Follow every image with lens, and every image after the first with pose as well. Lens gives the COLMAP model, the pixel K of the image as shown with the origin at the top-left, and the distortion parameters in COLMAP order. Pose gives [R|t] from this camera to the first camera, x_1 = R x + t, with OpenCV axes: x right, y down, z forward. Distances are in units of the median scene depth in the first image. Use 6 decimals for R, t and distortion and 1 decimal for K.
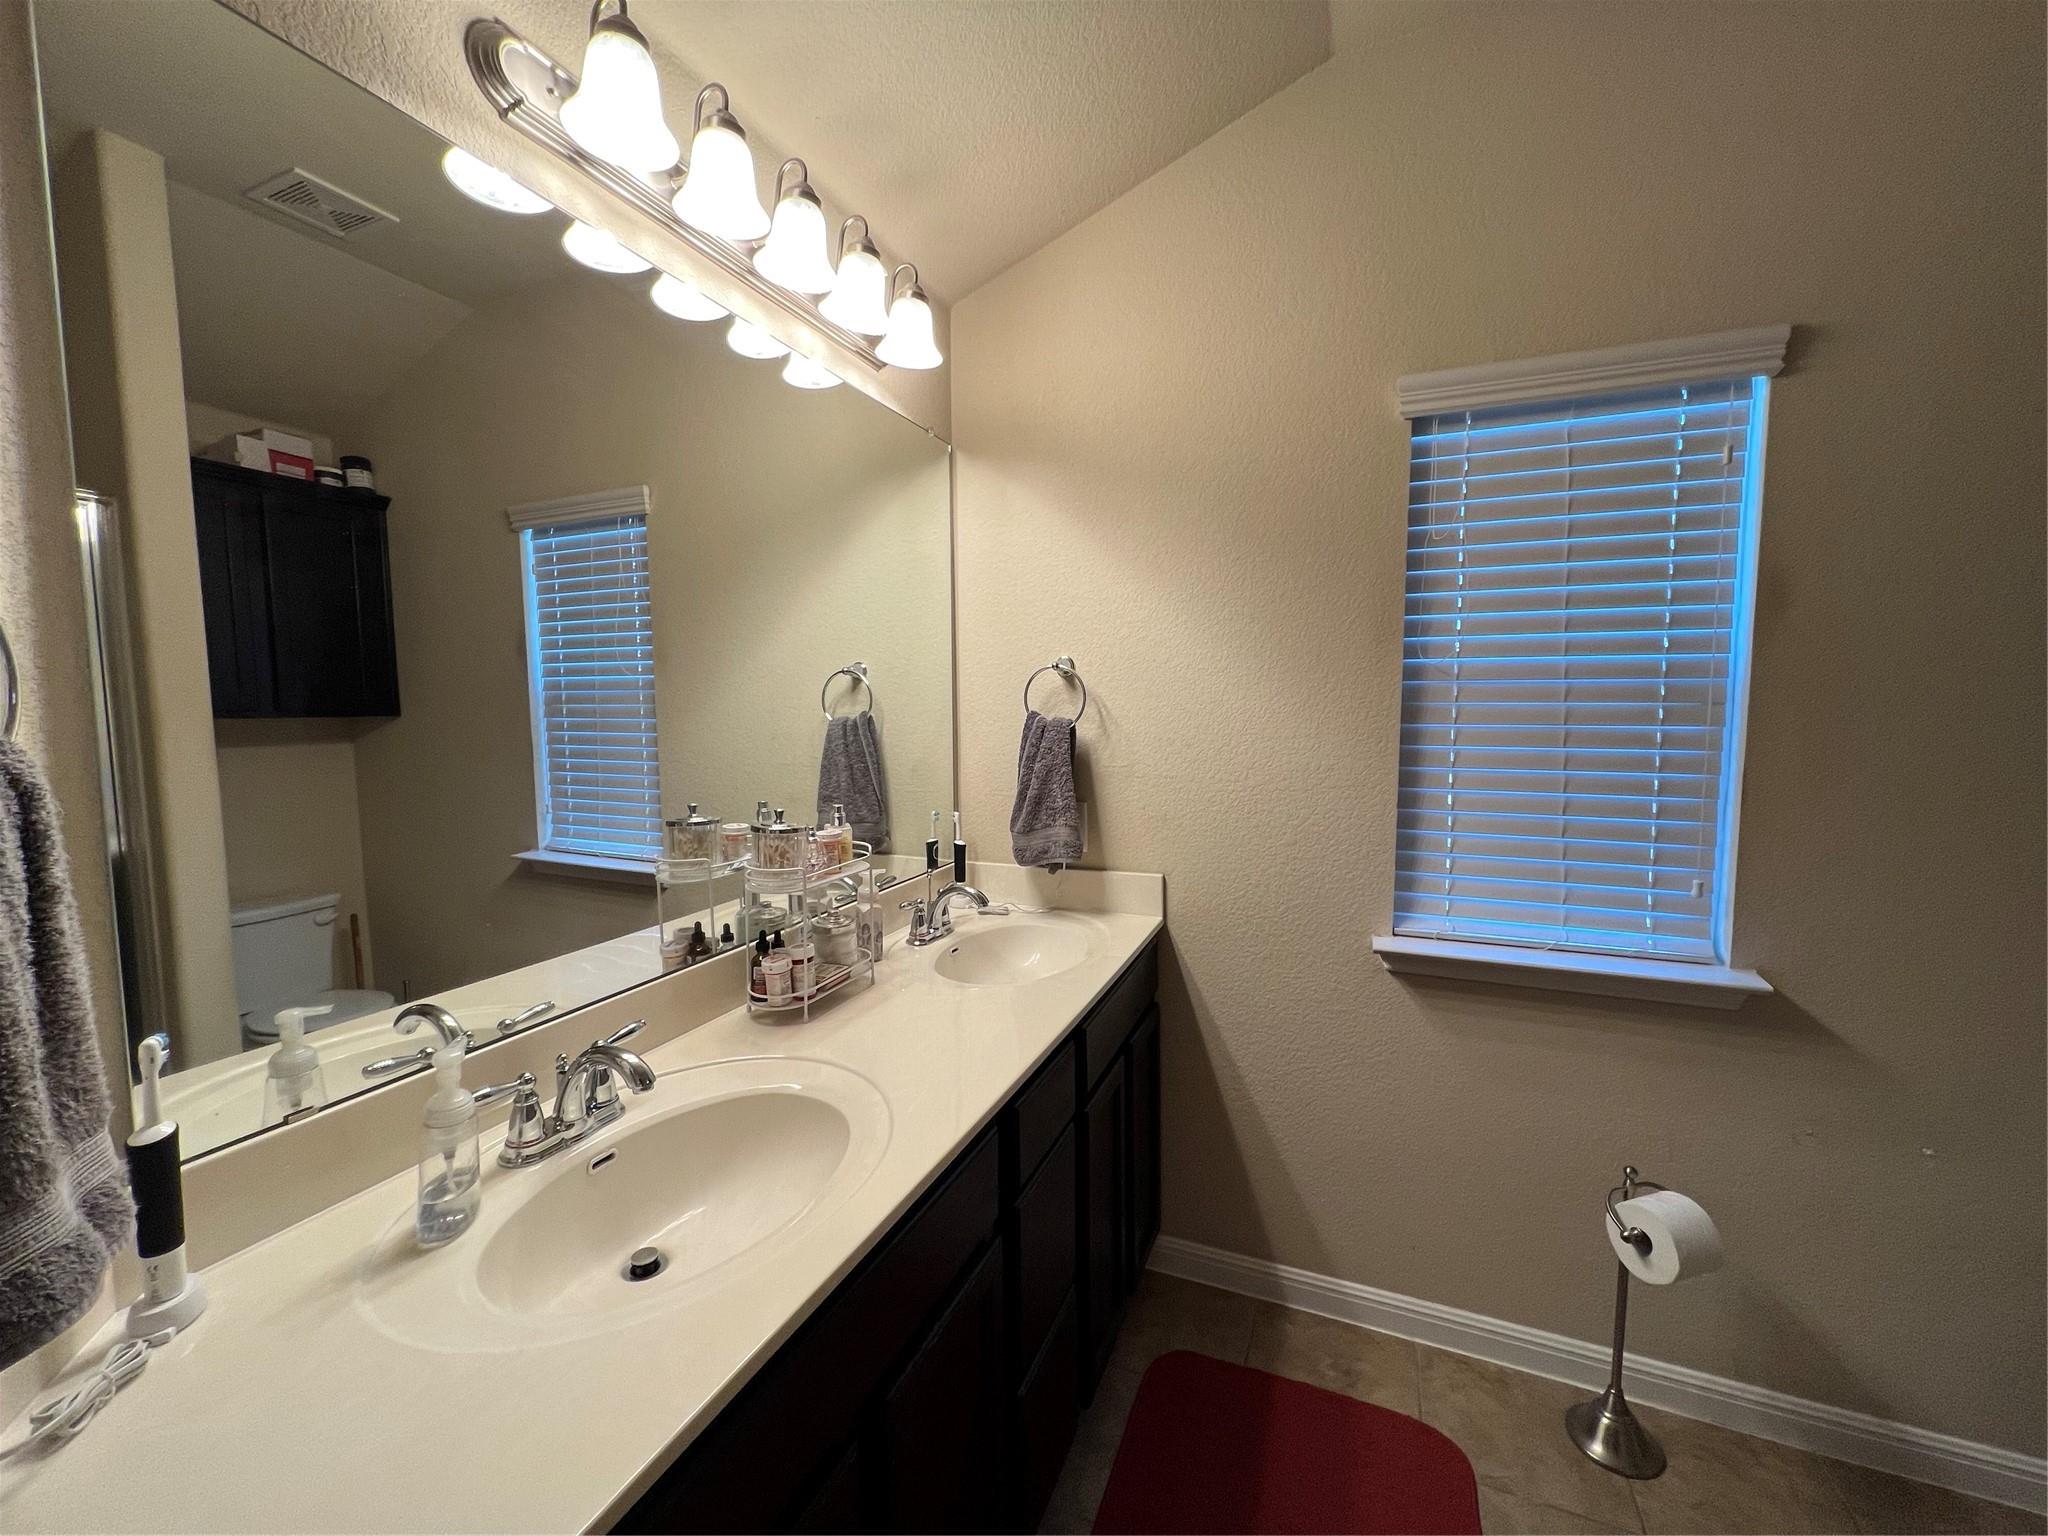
lens RADIAL K [[815.9, 0, 1024.7], [0, 815.9, 770.5], [0, 0, 1]] dist [-0.000358, 0.000277]
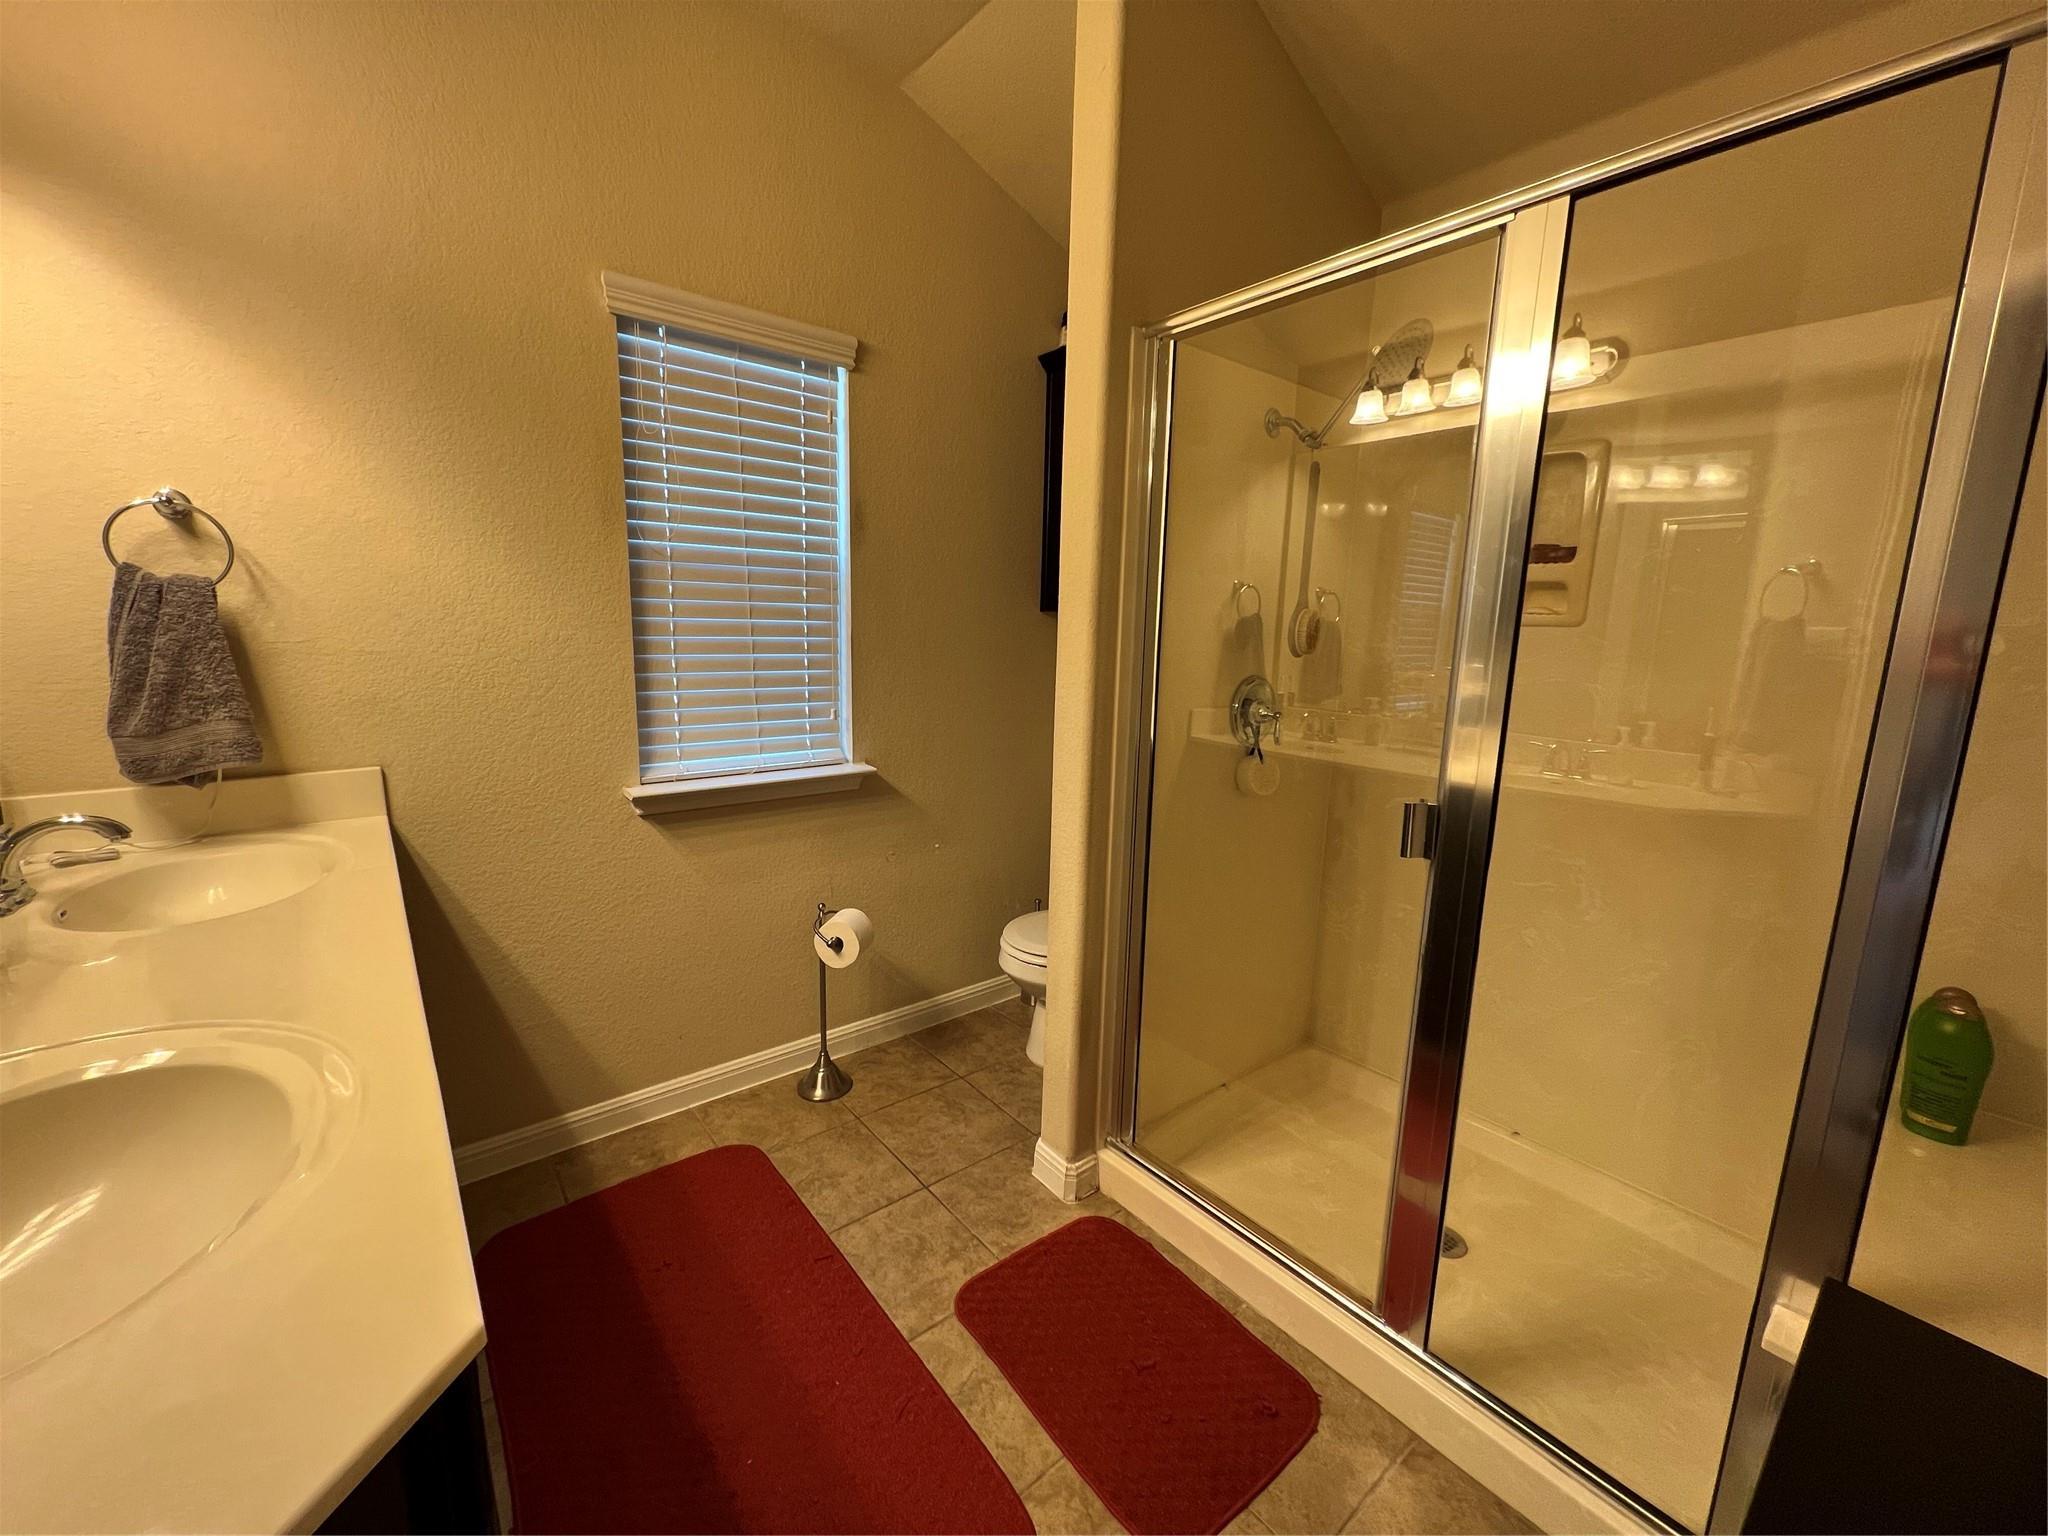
lens RADIAL K [[815.9, 0, 1027.6], [0, 815.9, 764.5], [0, 0, 1]] dist [-0.000358, 0.000277]
pose [[0.467816, -0.140451, 0.872595, -0.308392], [0.048310, 0.989880, 0.133429, 0.049787], [-0.882504, -0.020265, 0.469867, -0.021197]]
